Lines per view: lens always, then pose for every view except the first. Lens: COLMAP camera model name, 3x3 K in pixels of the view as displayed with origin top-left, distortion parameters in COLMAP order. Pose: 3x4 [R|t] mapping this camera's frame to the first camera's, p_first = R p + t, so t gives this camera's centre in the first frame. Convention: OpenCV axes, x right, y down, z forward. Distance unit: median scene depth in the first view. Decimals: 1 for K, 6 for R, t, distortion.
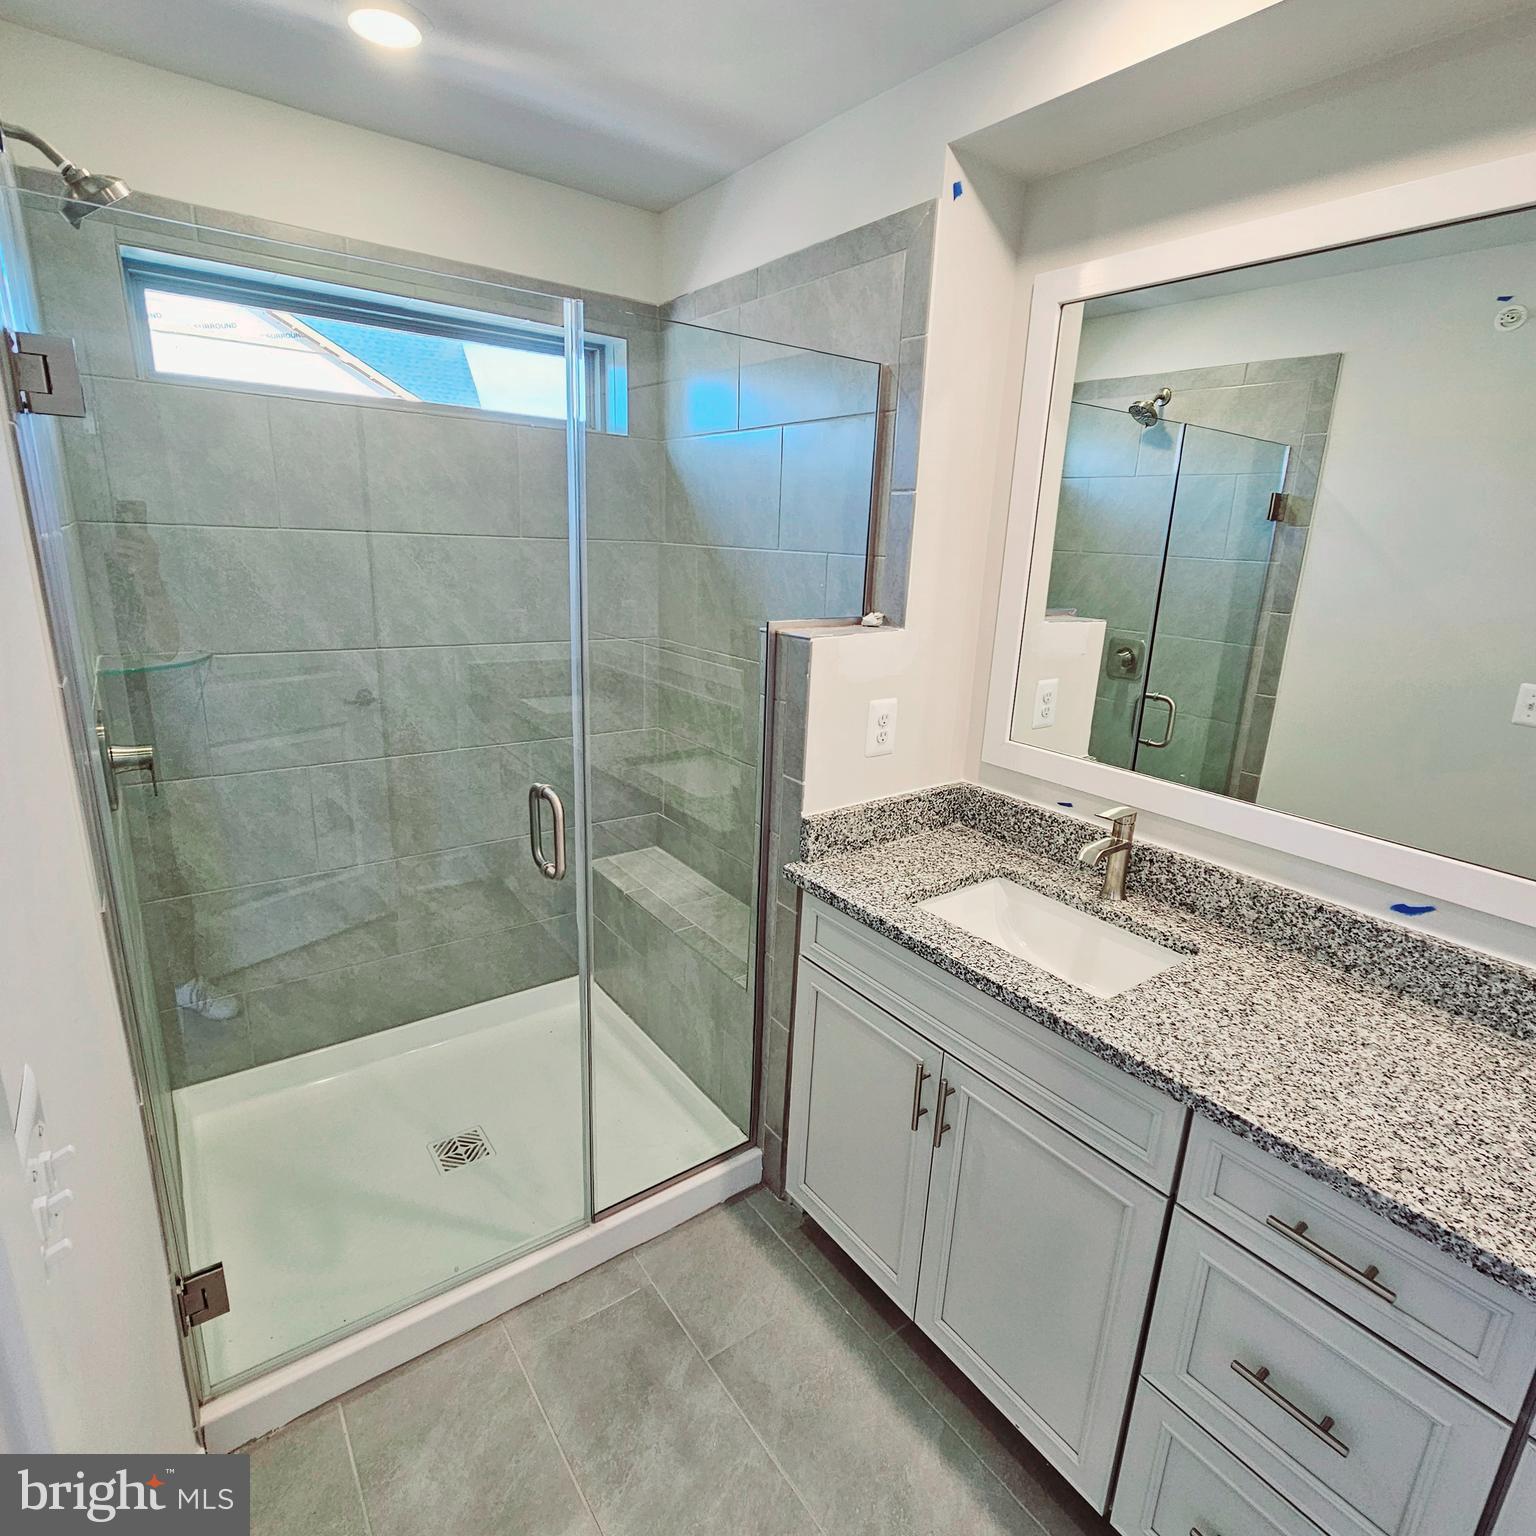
lens RADIAL K [[846.5, 0, 757.0], [0, 846.5, 760.1], [0, 0, 1]] dist [0.021977, 0.001362]
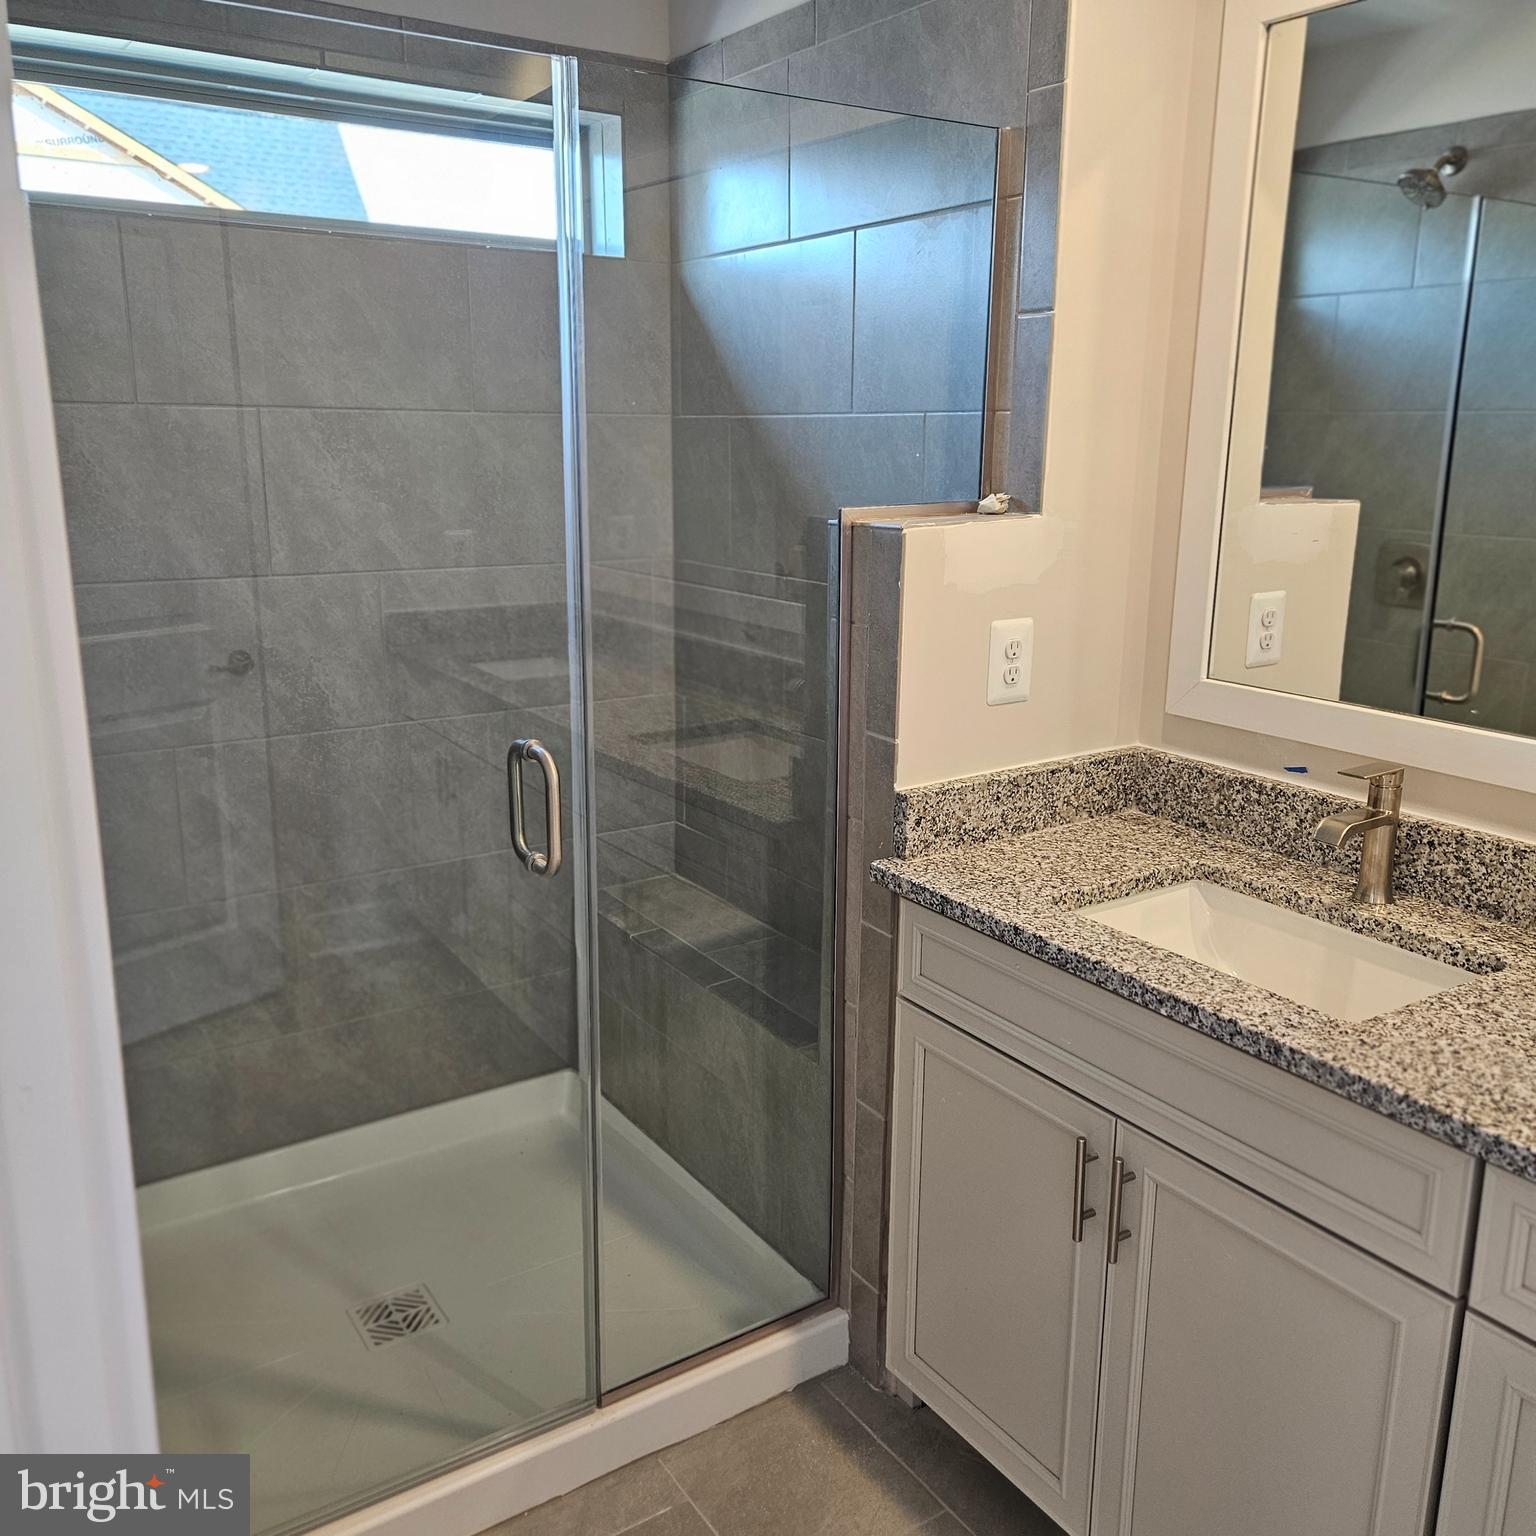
lens RADIAL K [[1364.6, 0, 731.5], [0, 1364.6, 741.0], [0, 0, 1]] dist [0.104715, -0.067129]
pose [[0.997930, -0.021016, -0.060773, -0.009962], [0.018717, 0.999097, -0.038144, 0.057943], [0.061519, 0.036927, 0.997423, -0.098865]]
